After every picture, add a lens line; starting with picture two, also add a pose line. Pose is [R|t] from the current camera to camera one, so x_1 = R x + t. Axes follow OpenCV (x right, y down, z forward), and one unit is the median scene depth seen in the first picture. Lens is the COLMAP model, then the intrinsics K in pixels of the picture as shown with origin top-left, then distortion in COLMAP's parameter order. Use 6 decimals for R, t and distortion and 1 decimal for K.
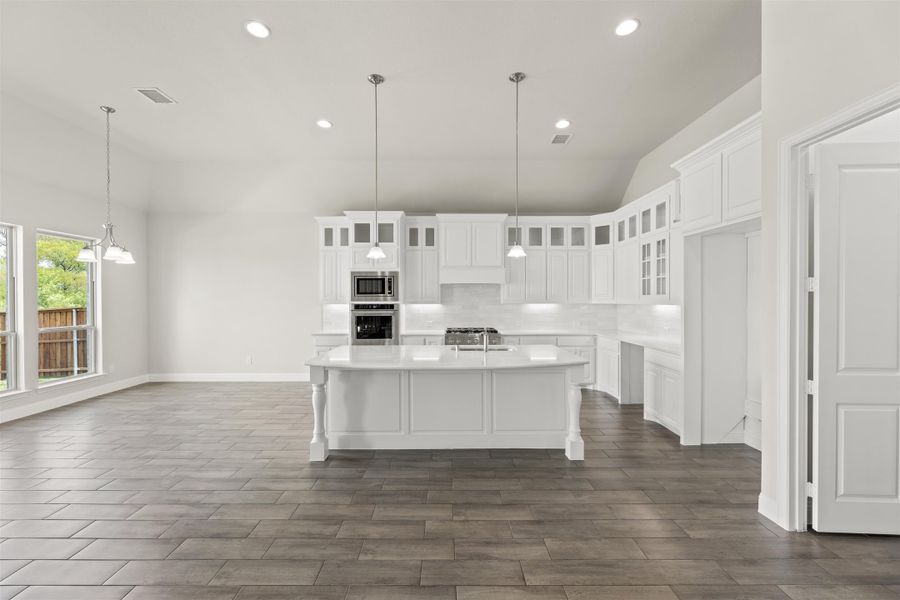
lens RADIAL K [[361.9, 0, 447.3], [0, 361.9, 302.2], [0, 0, 1]] dist [0.000225, -0.000075]
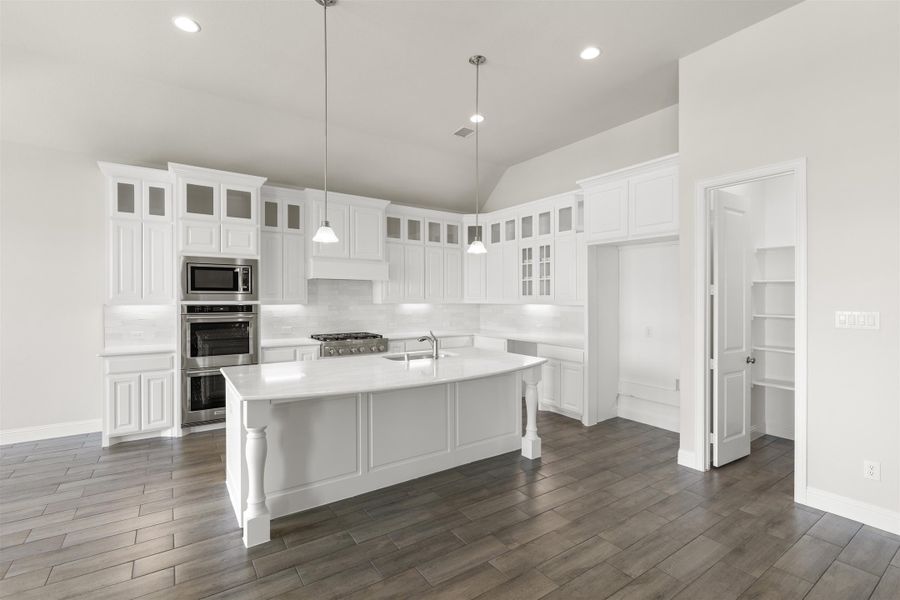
lens RADIAL K [[409.3, 0, 445.3], [0, 409.3, 300.1], [0, 0, 1]] dist [-0.002039, -0.000400]
pose [[0.825798, 0.001814, 0.563964, -0.293908], [-0.000363, 0.999996, -0.002686, -0.001912], [-0.563967, 0.002013, 0.825795, 0.115016]]
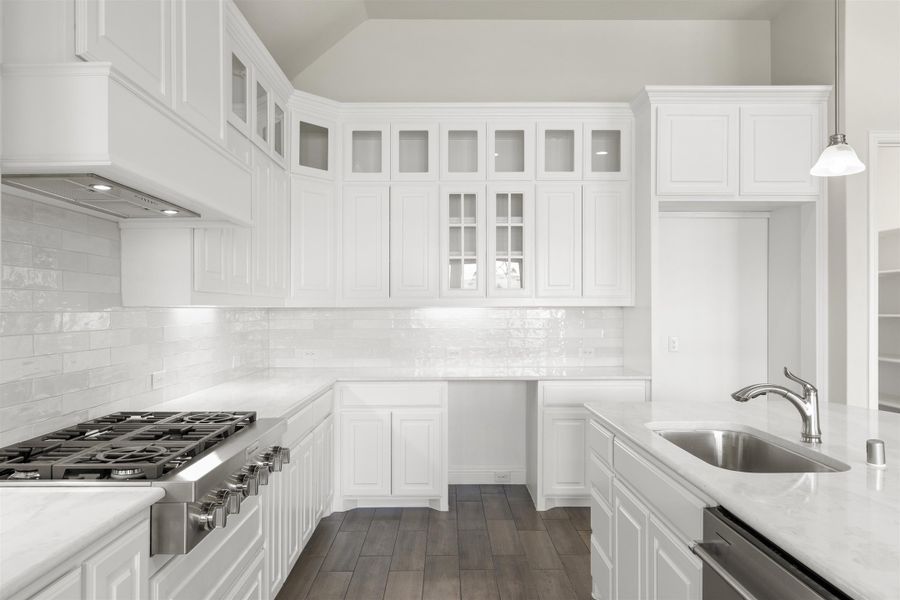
lens RADIAL K [[638.2, 0, 450.0], [0, 638.2, 300.0], [0, 0, 1]] dist [-0.004760, -0.001189]
pose [[-0.032067, 0.013986, 0.999388, -0.345127], [0.008873, 0.999867, -0.013708, 0.010302], [-0.999446, 0.008428, -0.032187, 0.915369]]
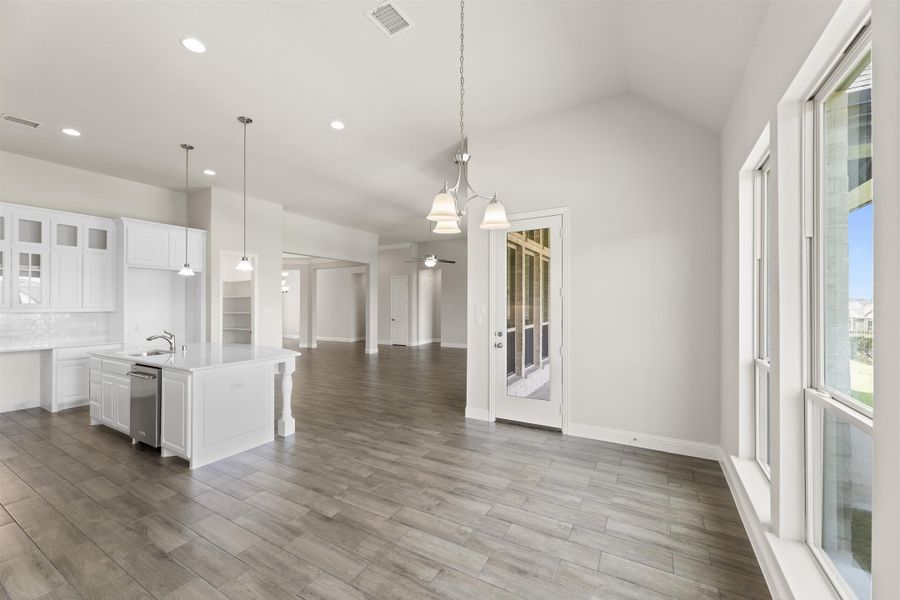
lens RADIAL K [[363.0, 0, 444.5], [0, 363.0, 301.8], [0, 0, 1]] dist [-0.001665, -0.000053]
pose [[-0.862695, 0.010787, 0.505609, -0.860079], [0.011649, 0.999931, -0.001456, -0.005561], [-0.505590, 0.004633, -0.862761, 1.065726]]
